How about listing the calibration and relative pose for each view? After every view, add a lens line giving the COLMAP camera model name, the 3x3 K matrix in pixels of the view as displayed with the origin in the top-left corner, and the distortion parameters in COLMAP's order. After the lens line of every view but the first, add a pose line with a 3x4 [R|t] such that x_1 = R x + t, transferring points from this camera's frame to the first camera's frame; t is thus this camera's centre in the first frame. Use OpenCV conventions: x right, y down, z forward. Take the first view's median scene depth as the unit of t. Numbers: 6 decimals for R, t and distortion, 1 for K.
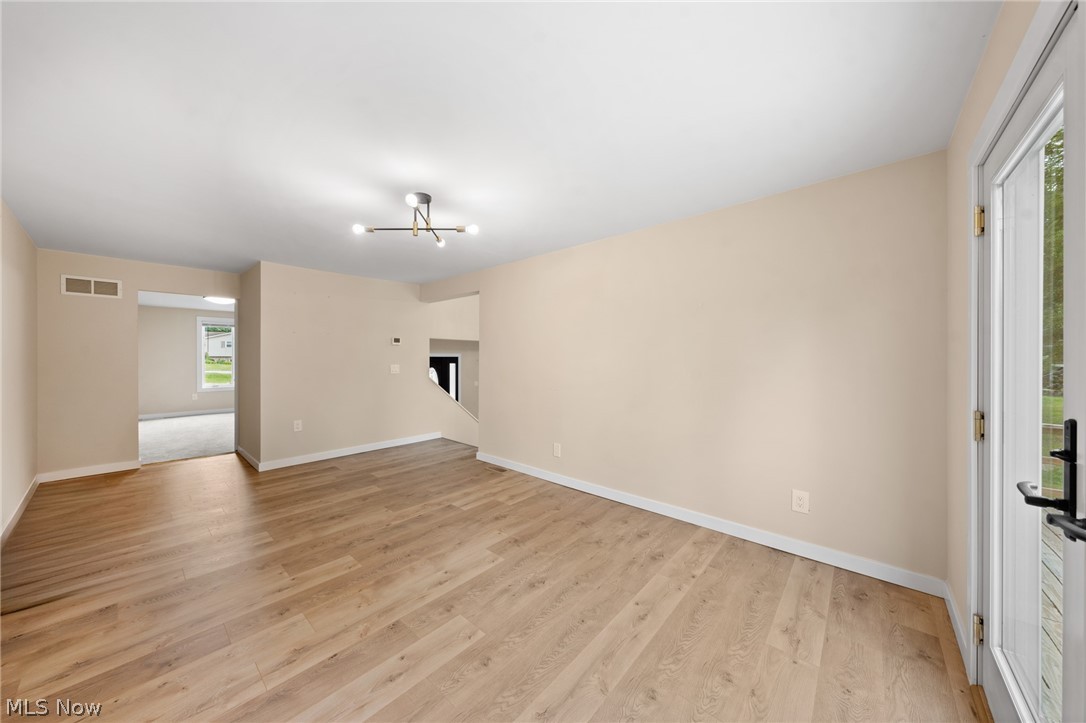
lens RADIAL K [[351.1, 0, 544.7], [0, 351.1, 359.2], [0, 0, 1]] dist [0.000178, 0.000037]
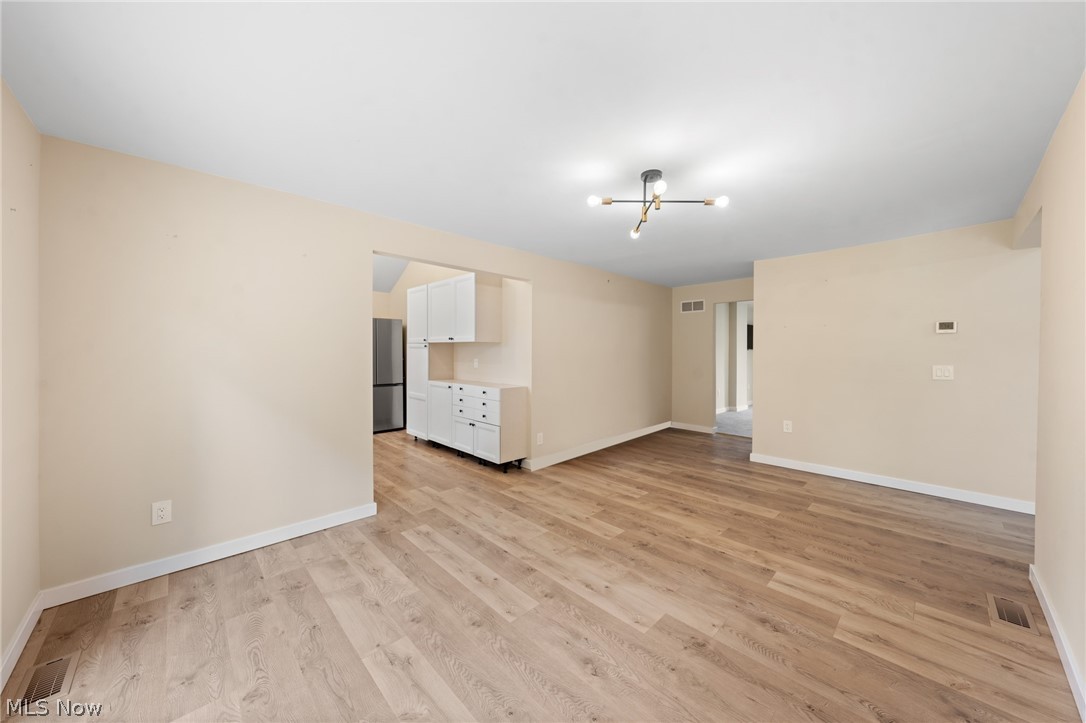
lens RADIAL K [[373.6, 0, 543.9], [0, 373.6, 356.0], [0, 0, 1]] dist [0.000786, -0.000078]
pose [[-0.045926, 0.010093, -0.998894, 0.653449], [-0.006583, 0.999924, 0.010406, -0.007665], [0.998923, 0.007054, -0.045856, 0.816940]]
